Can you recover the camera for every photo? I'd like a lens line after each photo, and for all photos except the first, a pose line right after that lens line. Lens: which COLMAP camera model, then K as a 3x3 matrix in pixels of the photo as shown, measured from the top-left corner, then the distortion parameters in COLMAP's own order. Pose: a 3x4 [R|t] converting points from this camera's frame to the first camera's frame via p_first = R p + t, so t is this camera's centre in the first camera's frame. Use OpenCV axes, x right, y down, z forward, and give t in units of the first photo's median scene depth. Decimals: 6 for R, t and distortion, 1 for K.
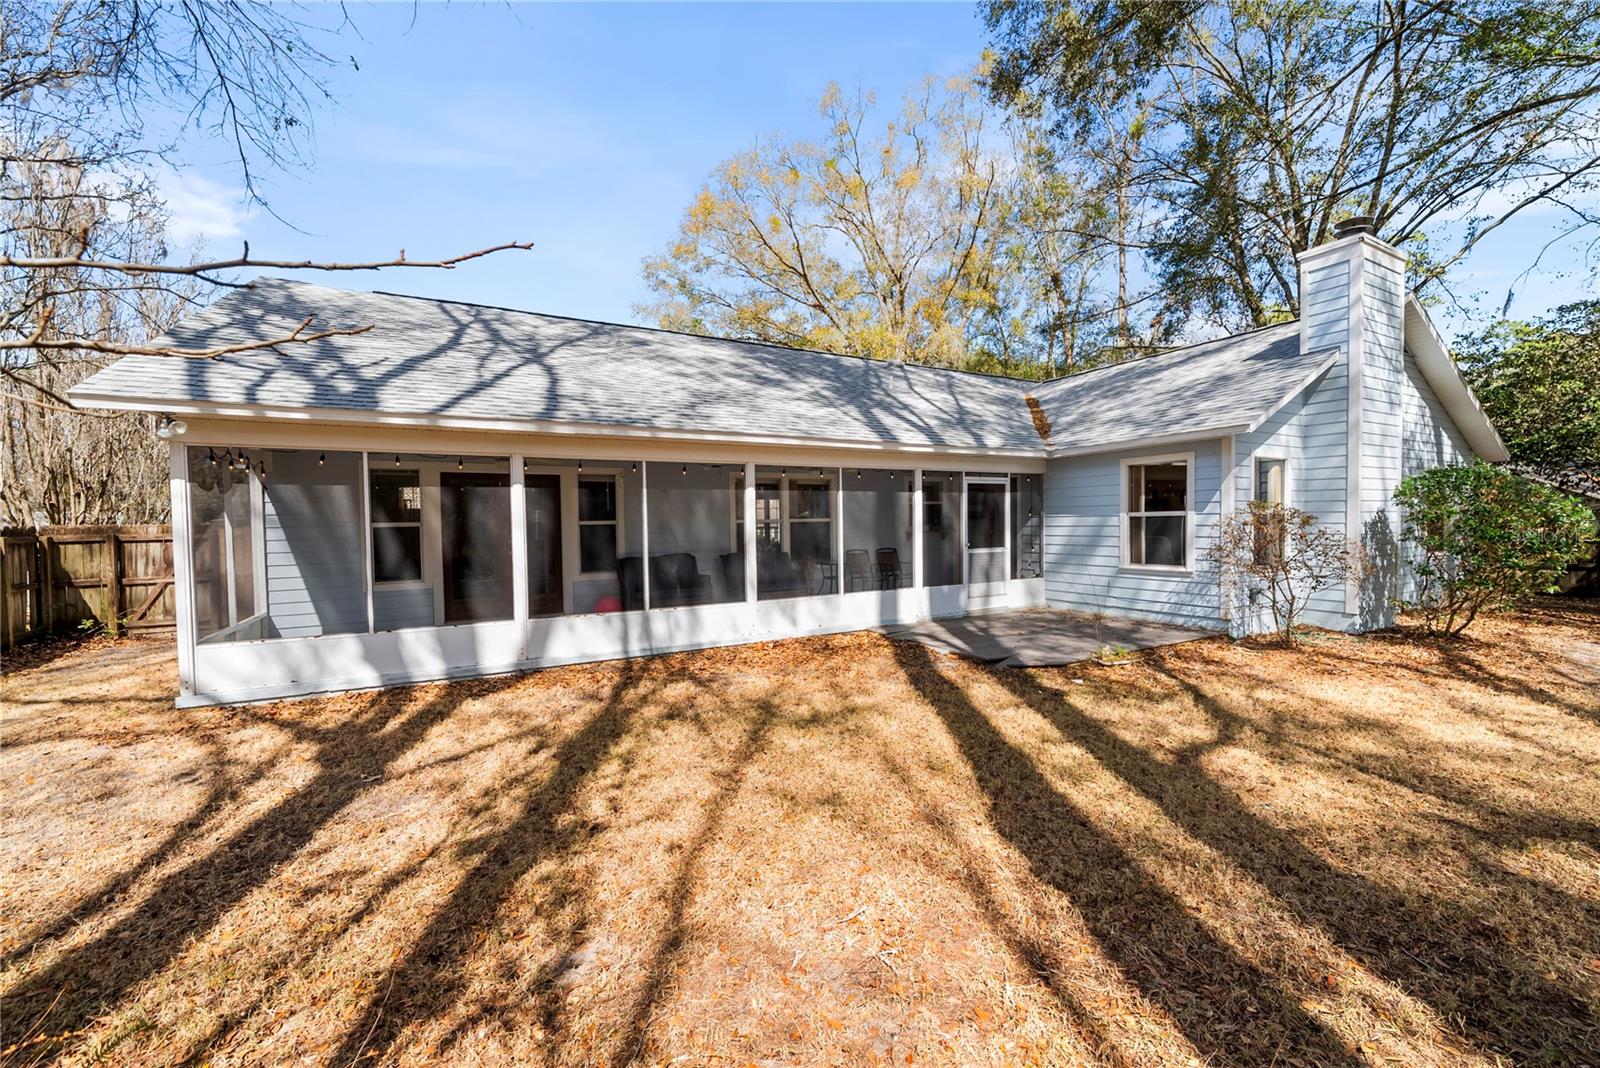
lens RADIAL K [[633.5, 0, 803.4], [0, 633.5, 535.3], [0, 0, 1]] dist [-0.001018, 0.000031]
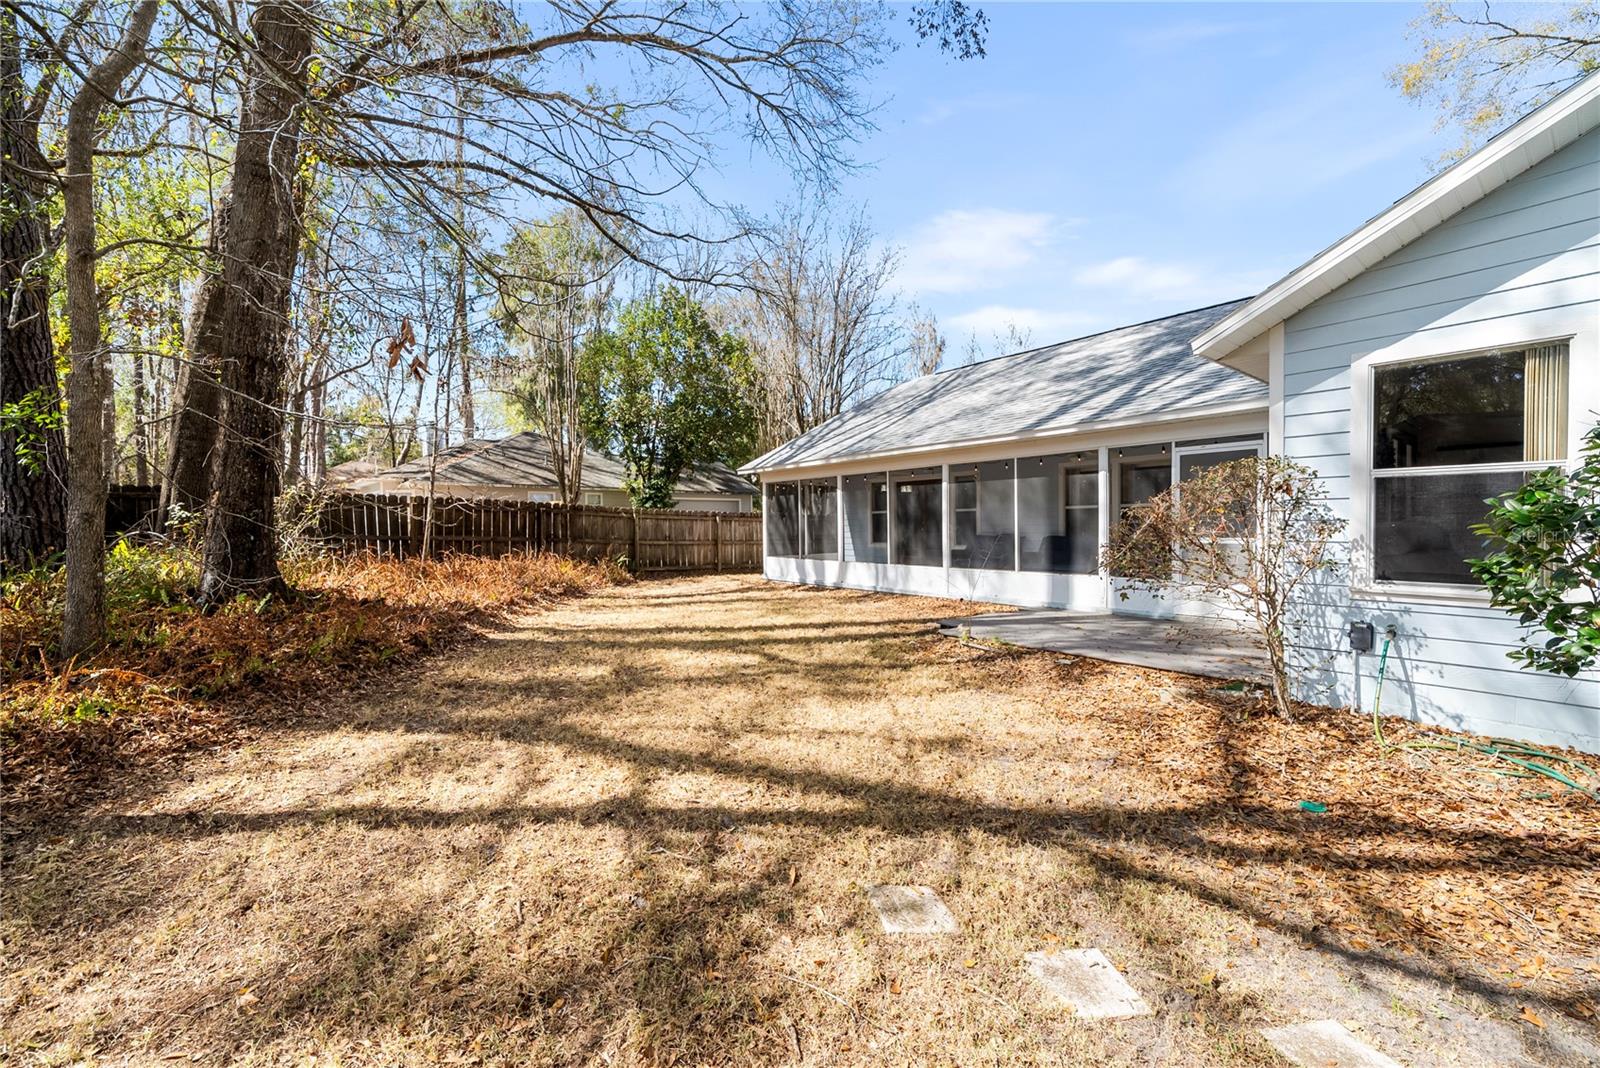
lens RADIAL K [[633.5, 0, 803.4], [0, 633.5, 535.3], [0, 0, 1]] dist [-0.001018, 0.000031]
pose [[0.161973, 0.033927, -0.986212, 1.105680], [-0.010342, 0.999412, 0.032682, -0.003019], [0.986741, 0.004906, 0.162228, 0.447448]]
